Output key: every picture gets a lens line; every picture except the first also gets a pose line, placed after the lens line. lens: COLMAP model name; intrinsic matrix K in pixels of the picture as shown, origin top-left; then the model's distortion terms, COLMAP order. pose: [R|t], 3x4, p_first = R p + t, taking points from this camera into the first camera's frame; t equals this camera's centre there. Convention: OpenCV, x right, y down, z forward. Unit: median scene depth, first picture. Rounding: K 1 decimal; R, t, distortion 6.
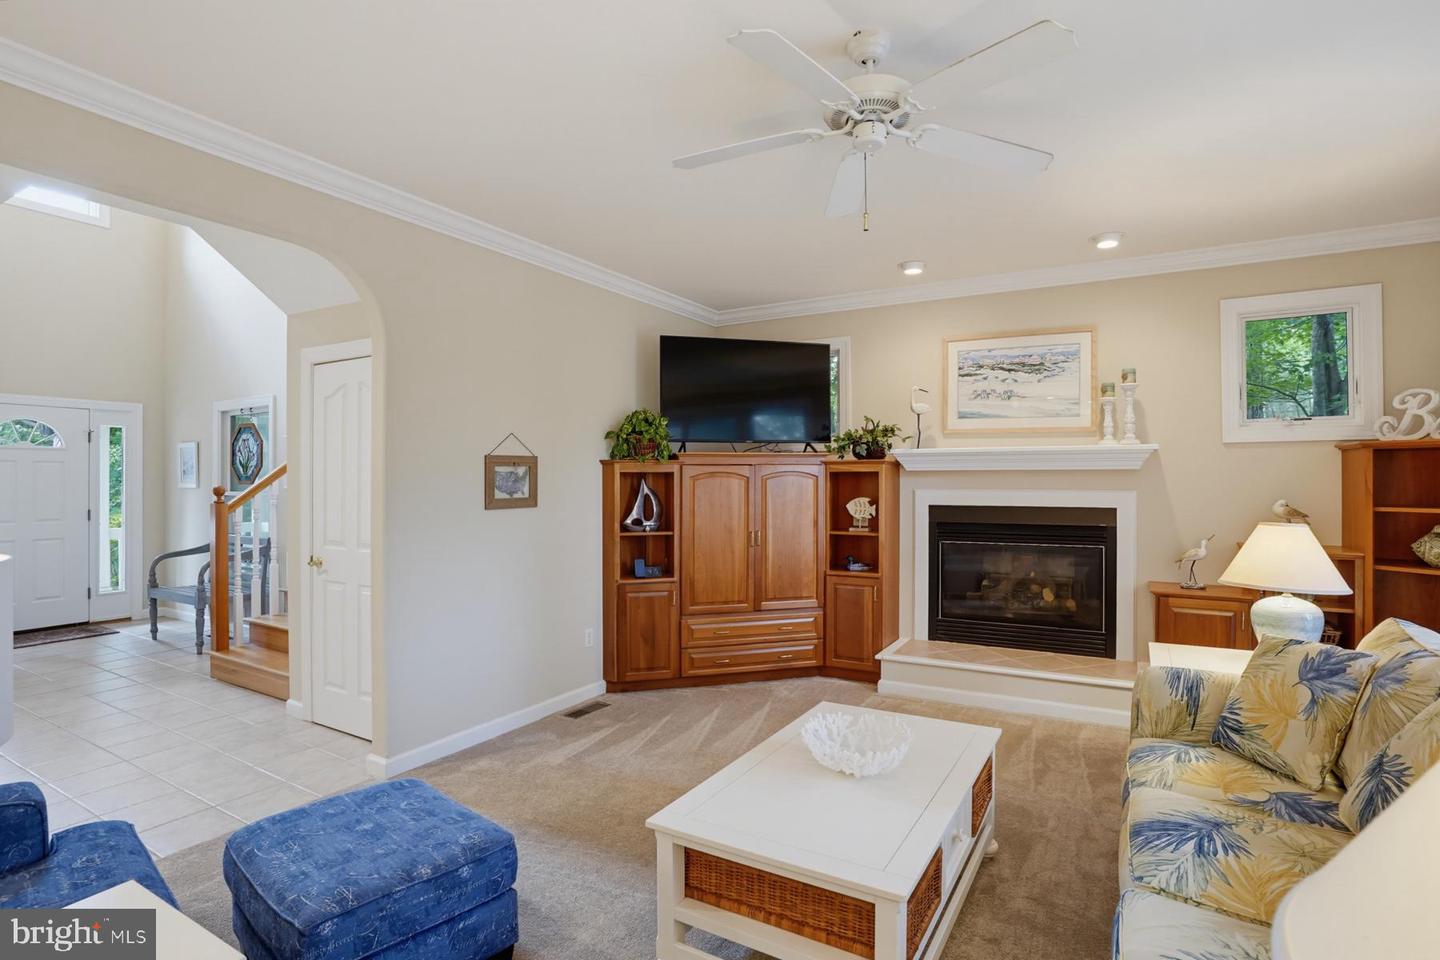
lens RADIAL K [[715.7, 0, 722.8], [0, 715.7, 471.2], [0, 0, 1]] dist [-0.048298, 0.014455]
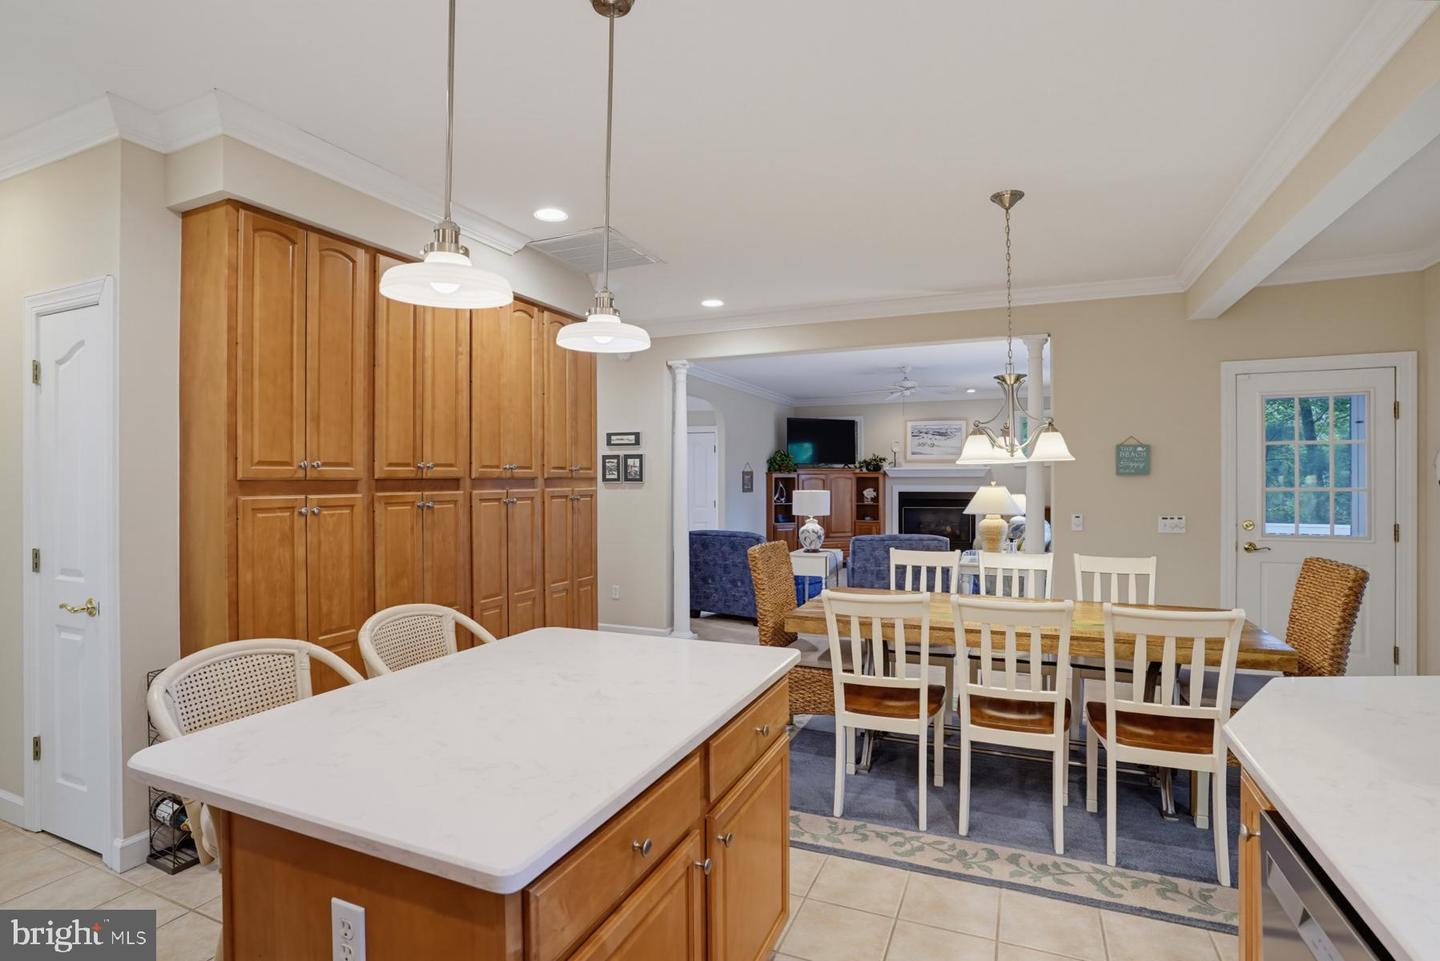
lens RADIAL K [[715.7, 0, 709.6], [0, 715.7, 477.5], [0, 0, 1]] dist [-0.048298, 0.014455]
pose [[0.994815, 0.000125, 0.101699, -0.588559], [-0.001428, 0.999918, 0.012743, -0.027989], [-0.101689, -0.012822, 0.994734, -1.311181]]
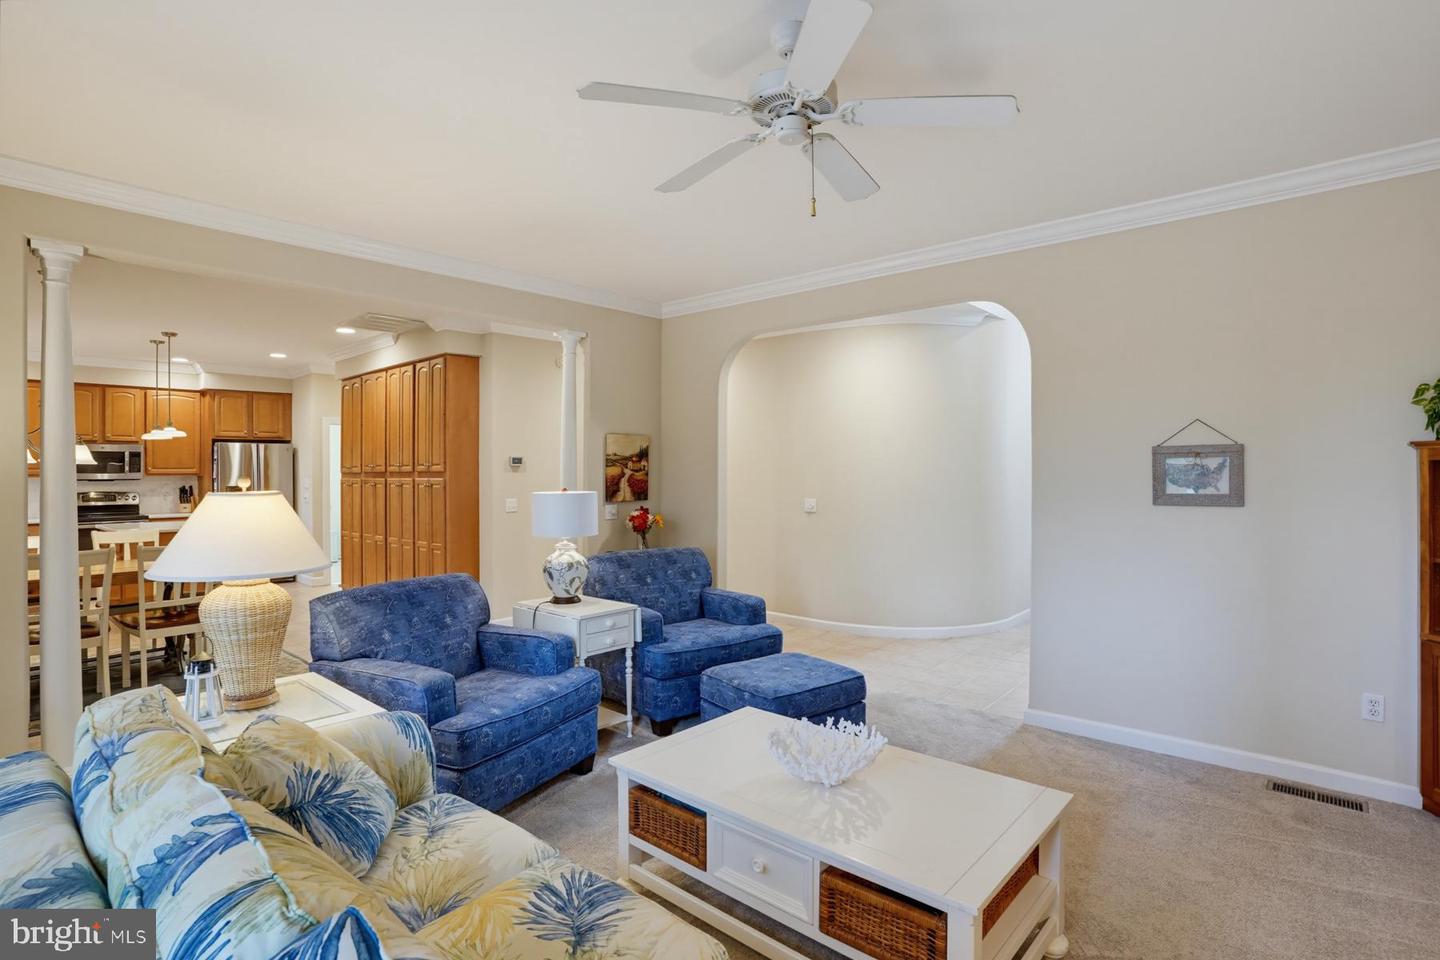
lens RADIAL K [[715.7, 0, 709.9], [0, 715.7, 475.4], [0, 0, 1]] dist [-0.048298, 0.014455]
pose [[-0.207721, 0.010777, -0.978129, 0.560394], [0.018195, 0.999809, 0.007152, -0.001539], [0.978019, -0.016312, -0.207877, 0.510971]]
